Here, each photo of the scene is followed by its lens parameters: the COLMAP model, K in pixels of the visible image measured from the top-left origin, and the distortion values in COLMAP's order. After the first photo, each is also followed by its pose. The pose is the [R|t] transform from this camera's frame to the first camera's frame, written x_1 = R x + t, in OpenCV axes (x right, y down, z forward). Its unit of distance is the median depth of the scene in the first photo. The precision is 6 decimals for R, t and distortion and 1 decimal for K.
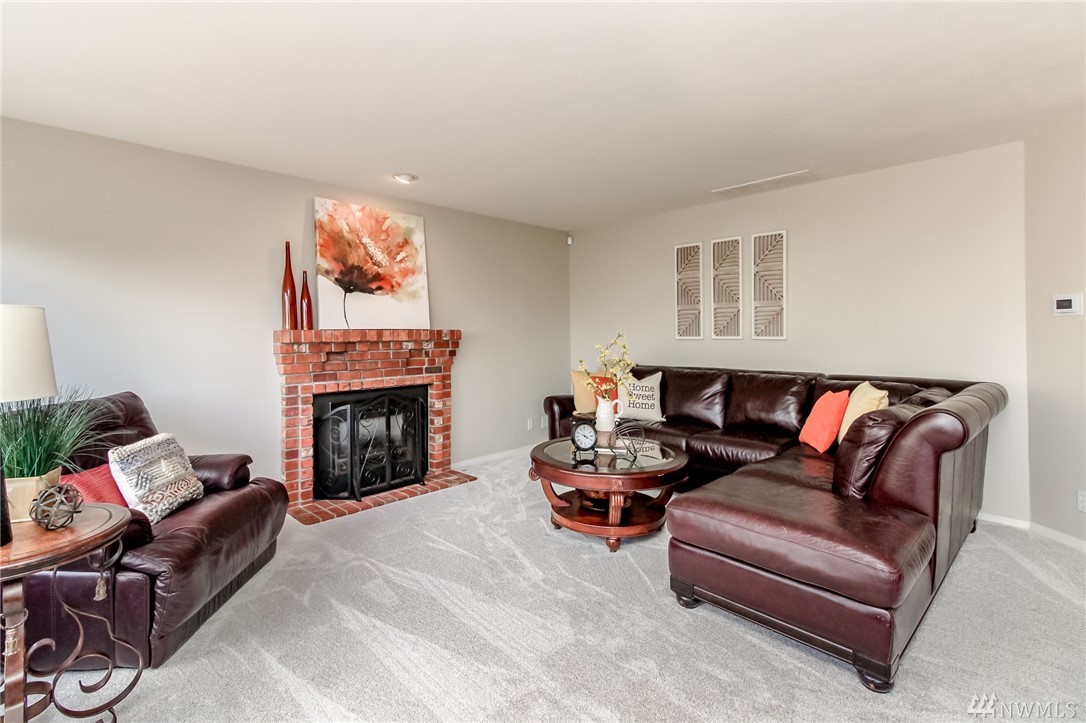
lens RADIAL K [[505.0, 0, 541.0], [0, 505.0, 329.5], [0, 0, 1]] dist [0.019306, -0.000132]
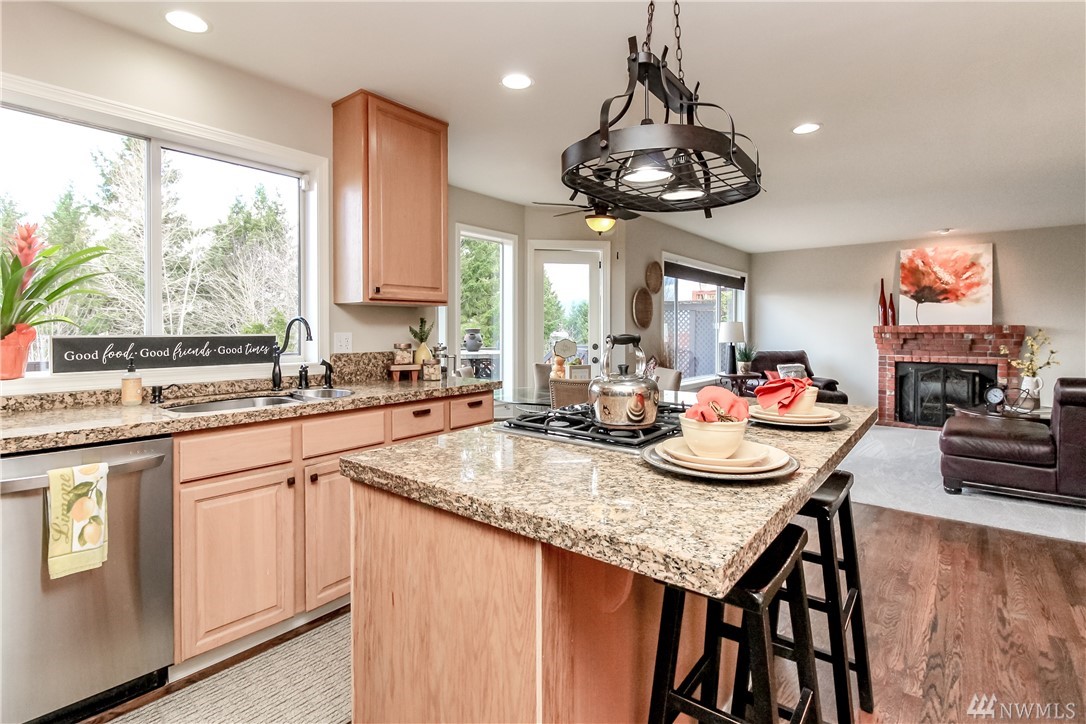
lens RADIAL K [[530.4, 0, 545.2], [0, 530.4, 337.4], [0, 0, 1]] dist [0.001547, 0.000204]
pose [[0.122929, 0.023450, -0.992138, 1.155985], [0.007251, 0.999673, 0.024527, -0.011634], [0.992389, -0.010209, 0.122719, -0.421686]]
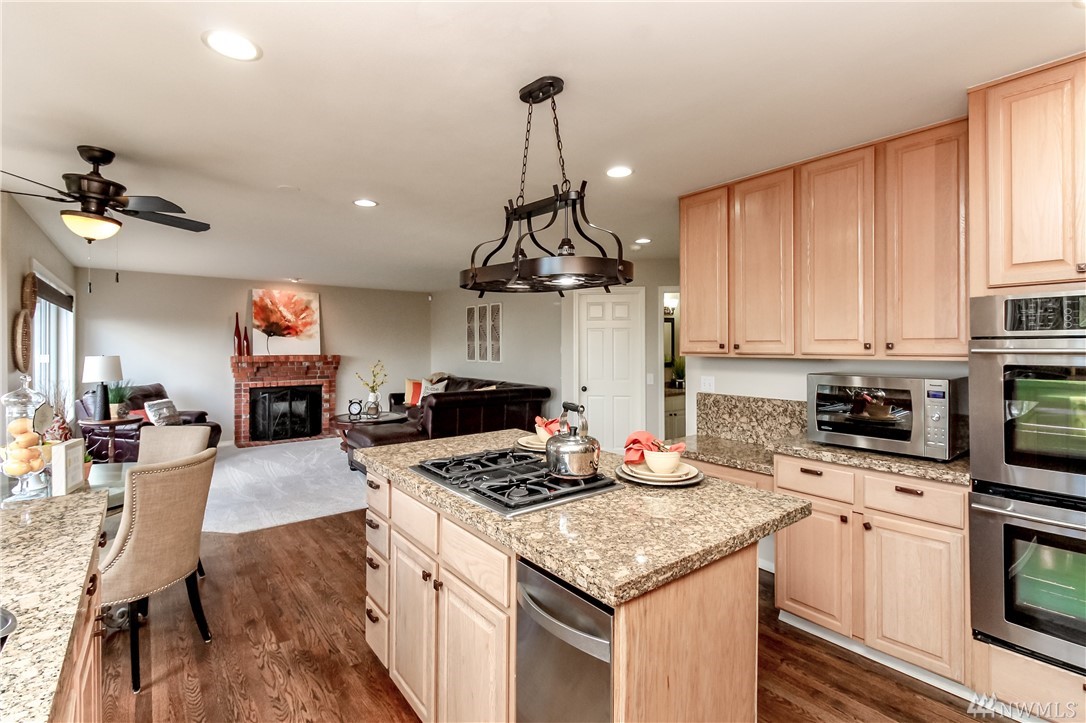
lens RADIAL K [[492.8, 0, 541.8], [0, 492.8, 345.3], [0, 0, 1]] dist [0.000909, -0.000156]
pose [[0.994758, 0.008407, -0.101912, 0.823182], [-0.007760, 0.999947, 0.006742, -0.057727], [0.101963, -0.005916, 0.994771, -0.753284]]
